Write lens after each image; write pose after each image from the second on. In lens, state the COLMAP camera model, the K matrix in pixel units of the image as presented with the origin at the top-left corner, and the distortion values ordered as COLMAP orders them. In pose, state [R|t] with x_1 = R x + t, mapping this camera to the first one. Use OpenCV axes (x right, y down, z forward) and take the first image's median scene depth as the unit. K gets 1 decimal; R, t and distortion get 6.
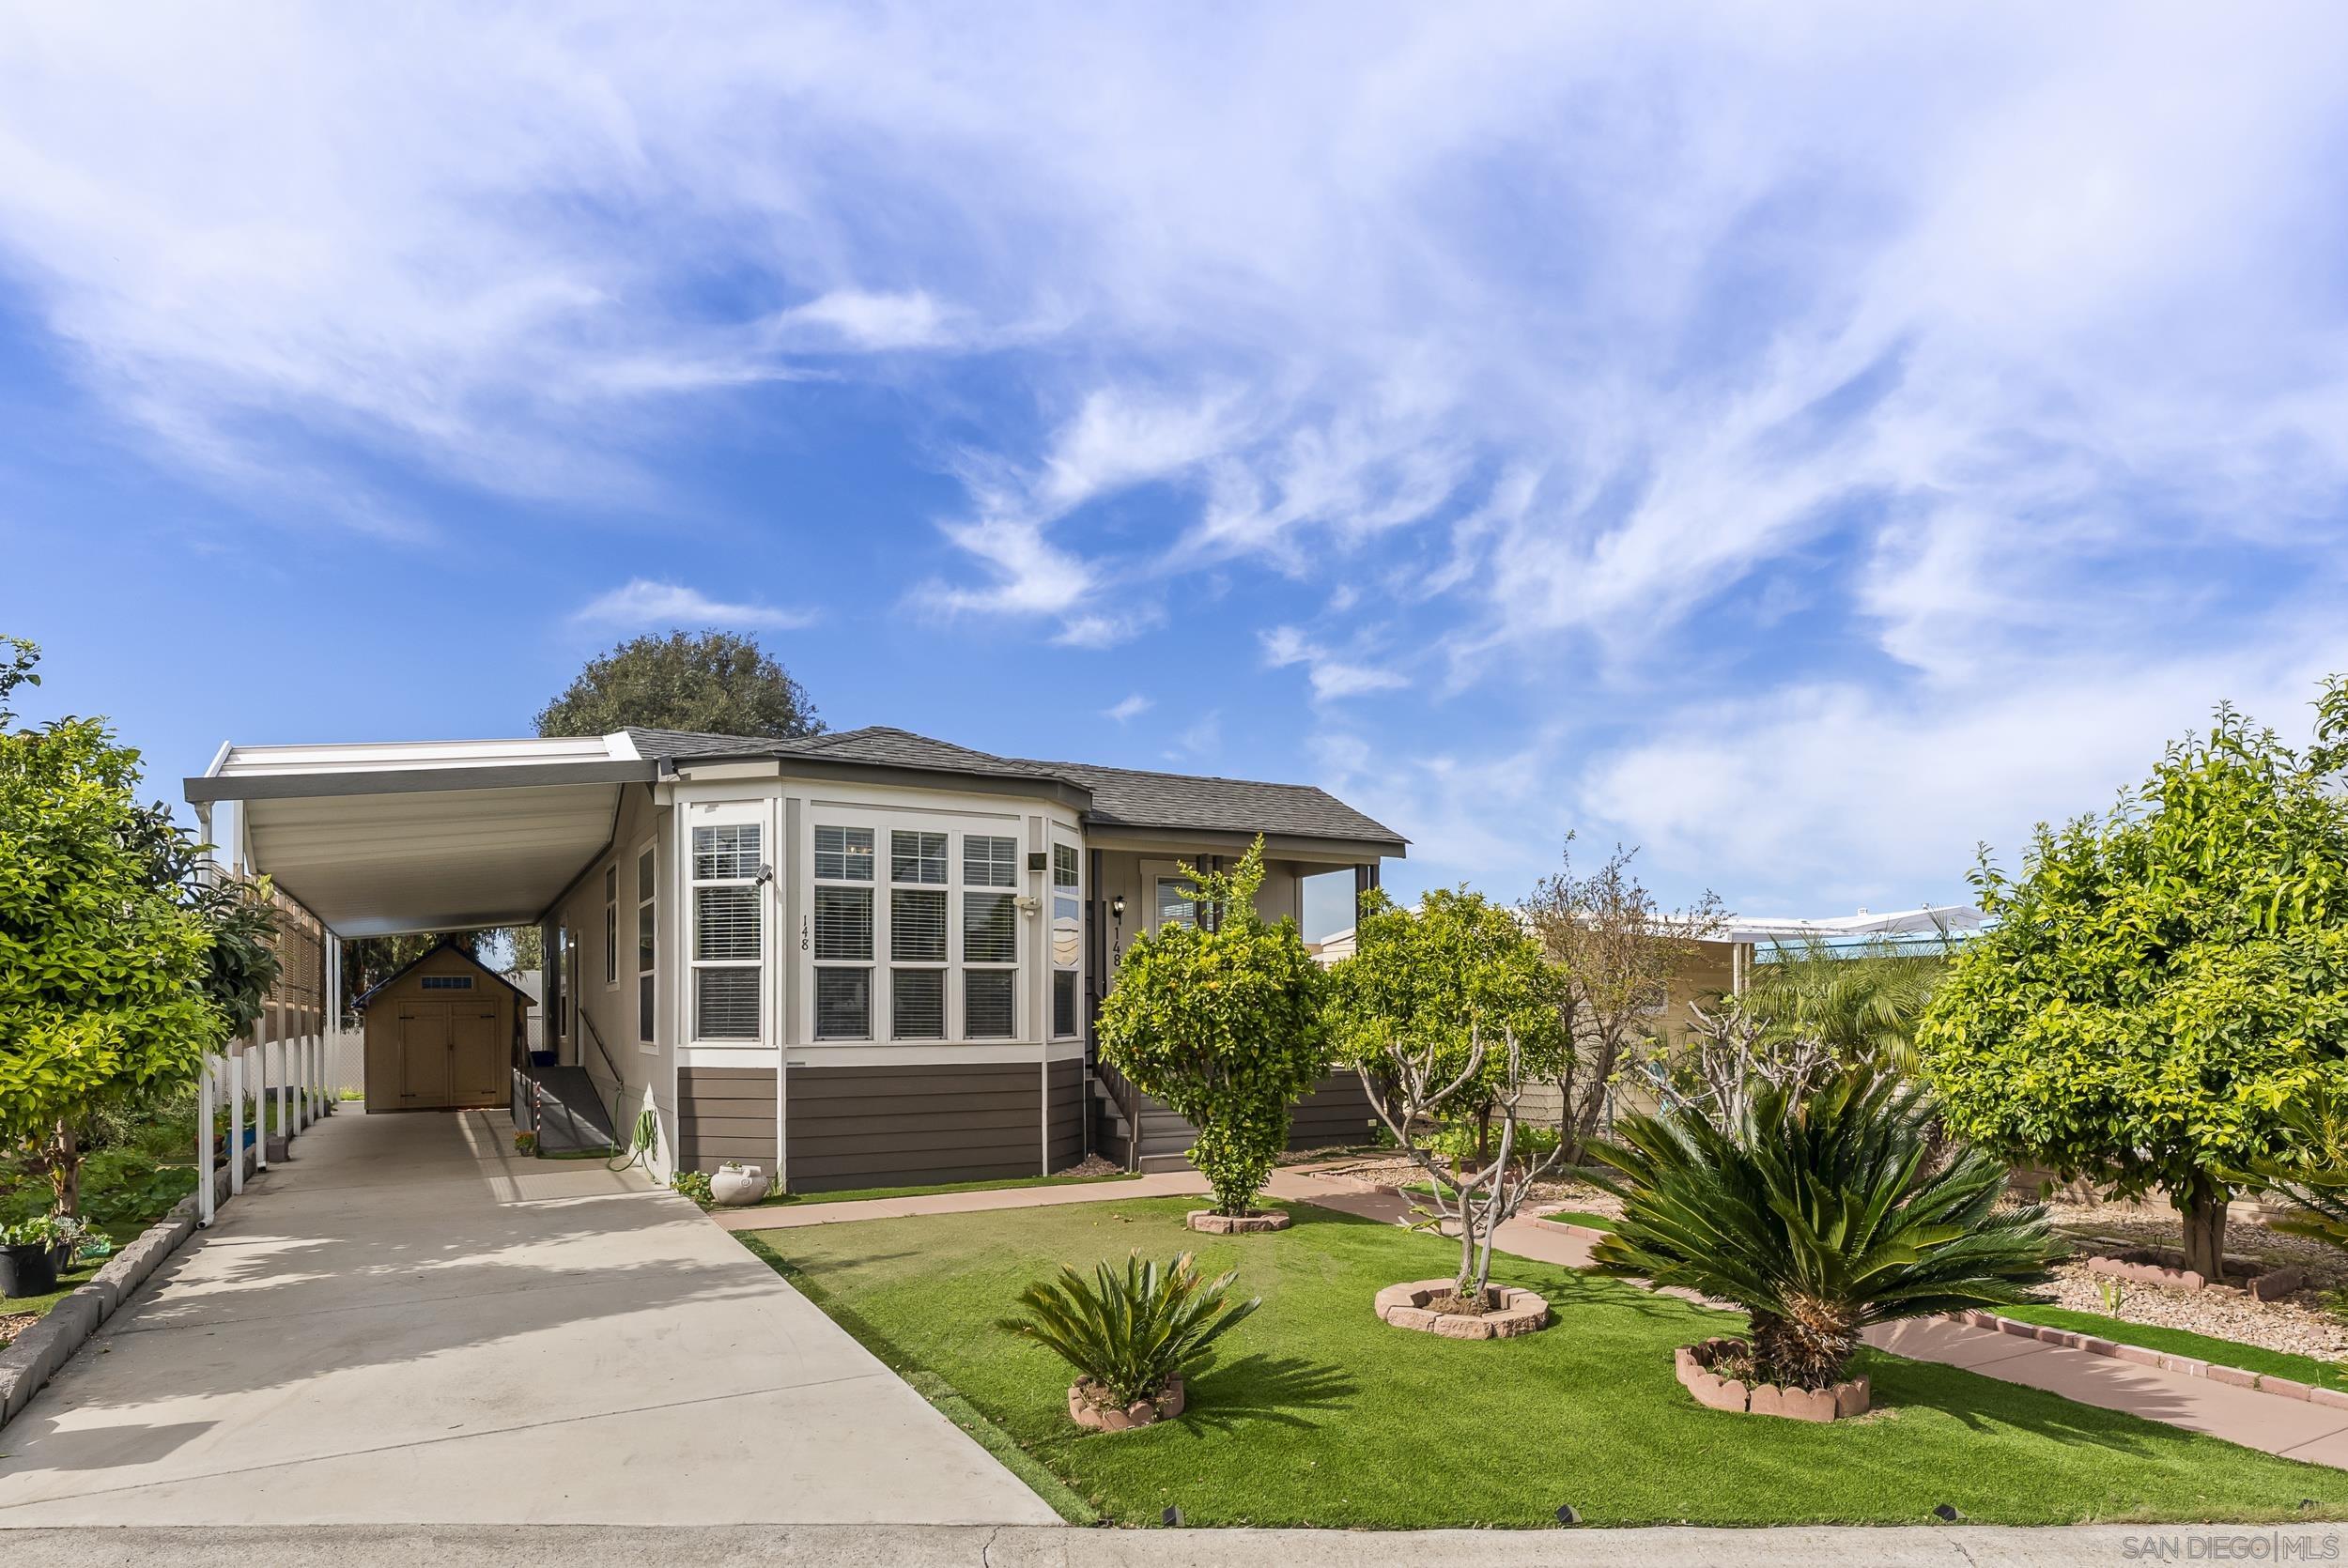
lens RADIAL K [[1284.2, 0, 1224.1], [0, 1284.2, 822.1], [0, 0, 1]] dist [-0.020300, 0.007604]
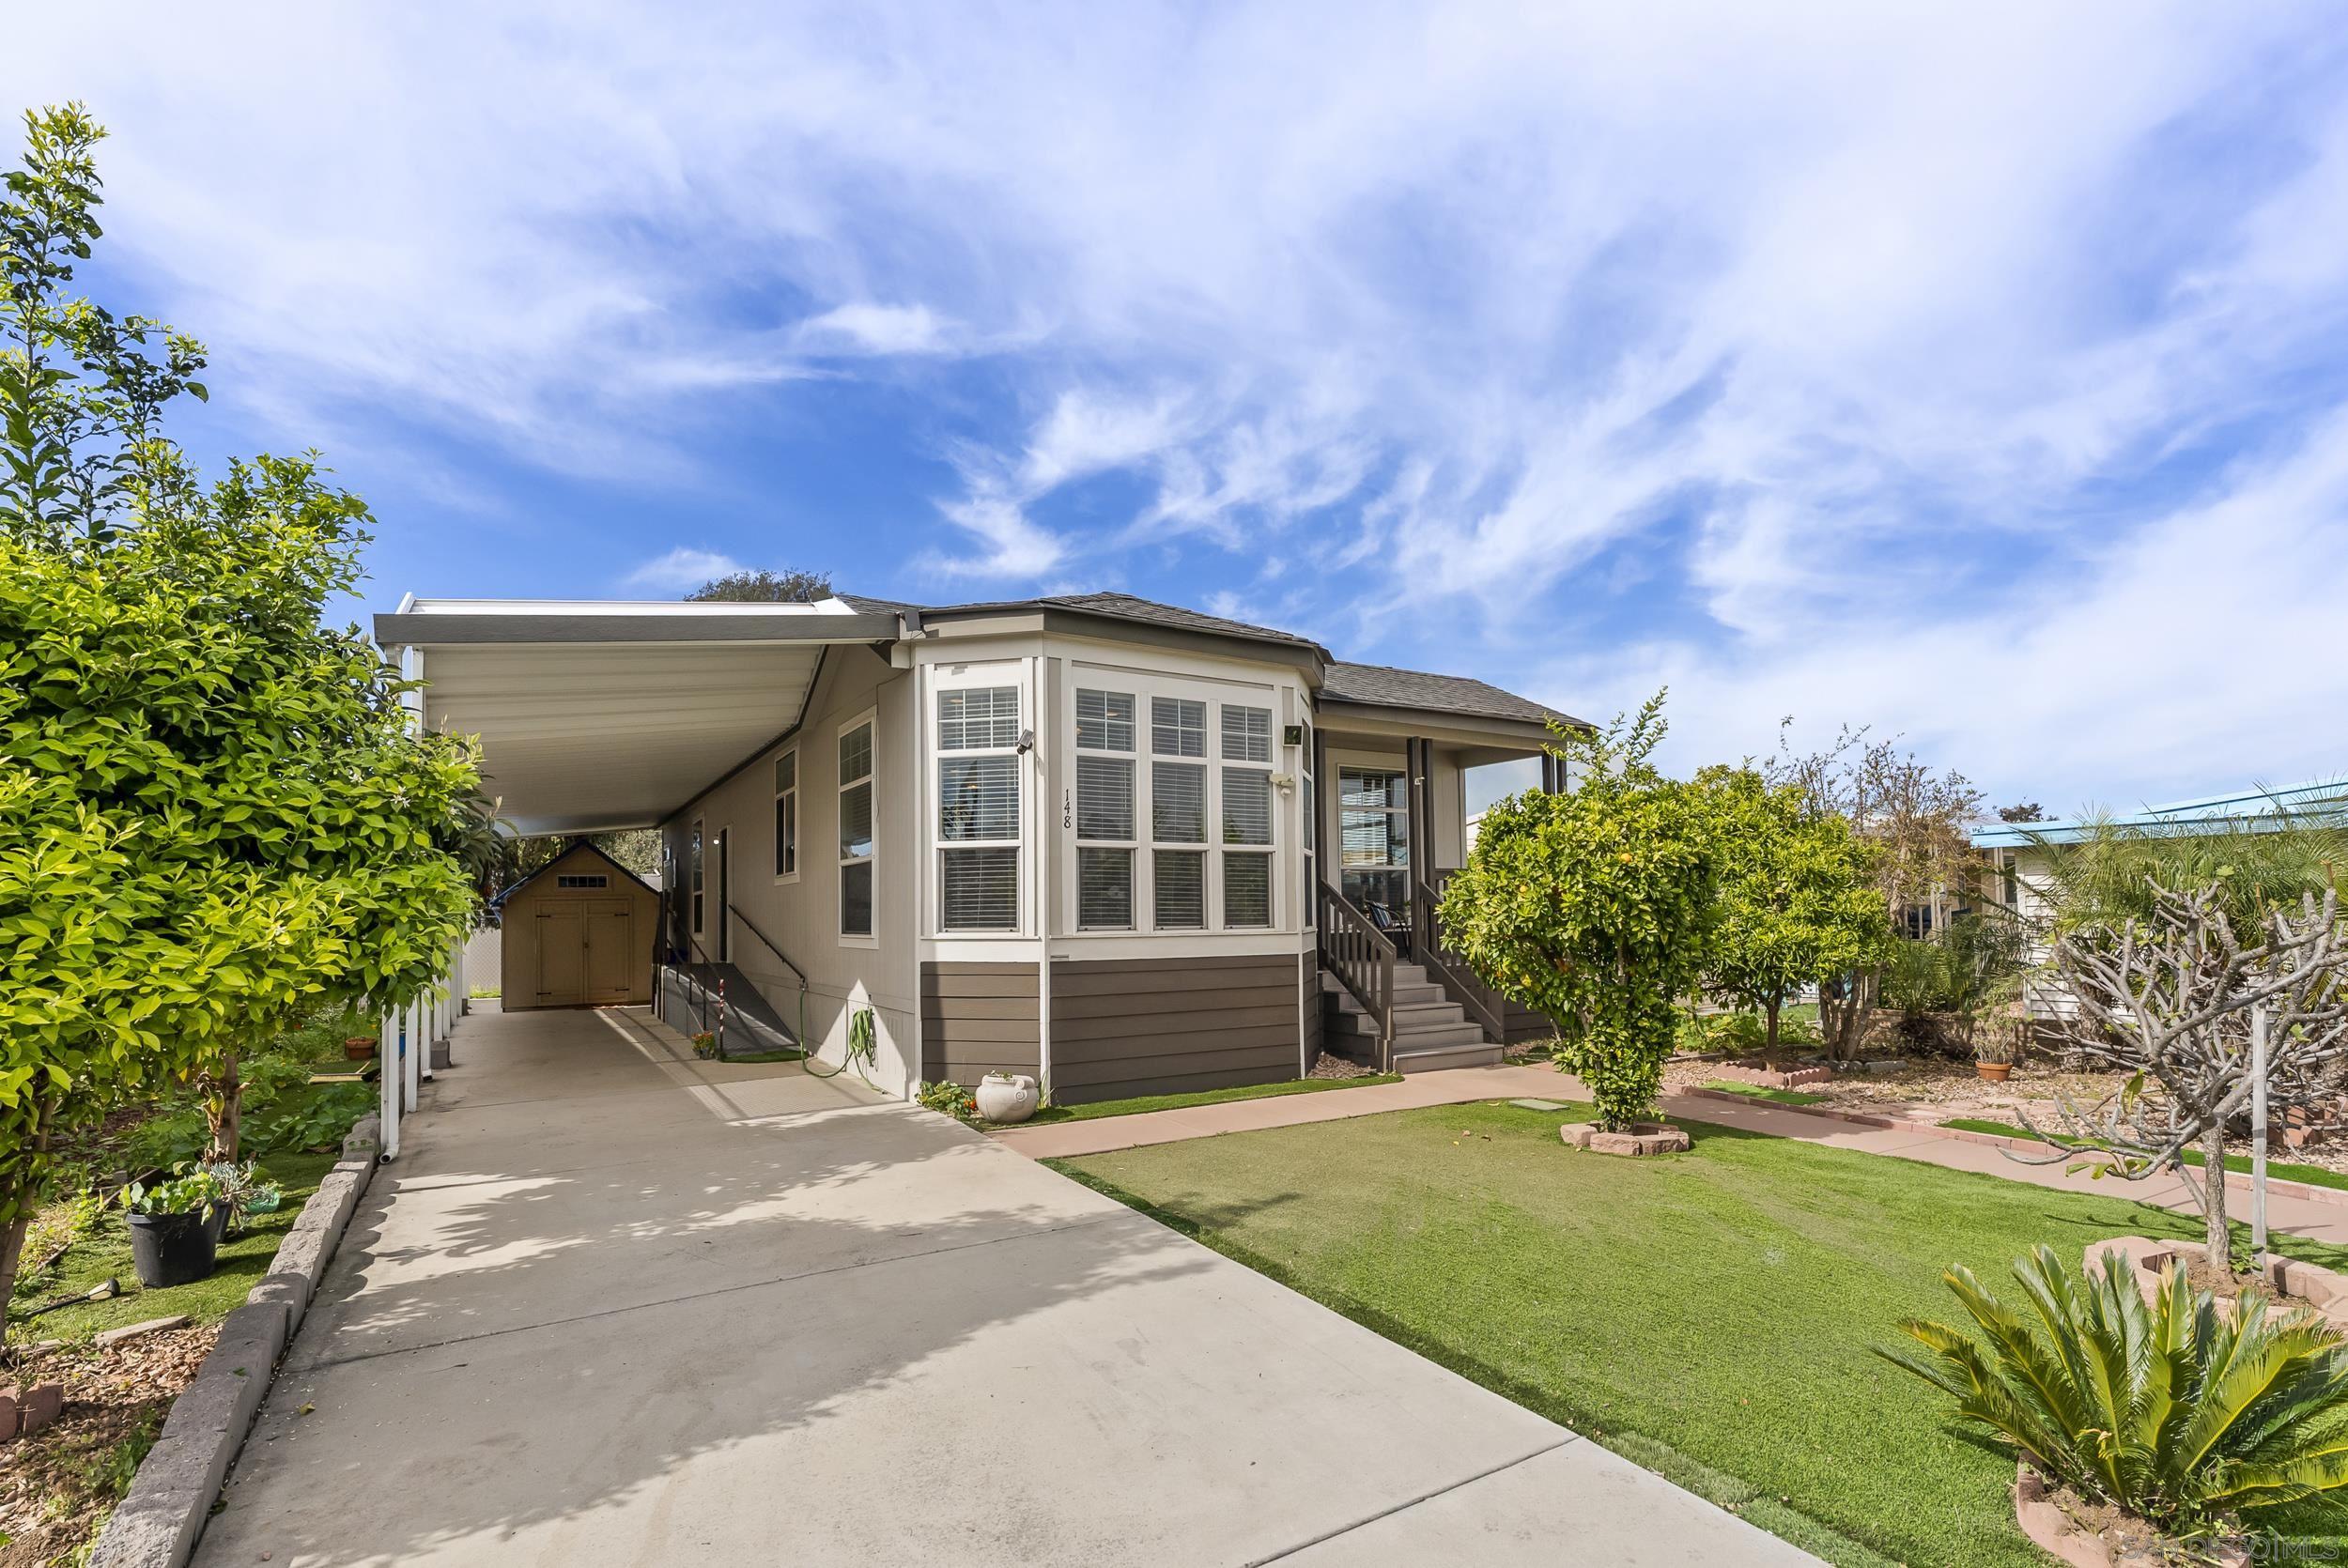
lens RADIAL K [[1065.4, 0, 1181.2], [0, 1065.4, 743.1], [0, 0, 1]] dist [-0.013282, 0.005288]
pose [[0.999798, -0.000505, 0.020076, -0.157045], [0.000785, 0.999903, -0.013923, 0.030740], [-0.020067, 0.013936, 0.999702, 0.156908]]
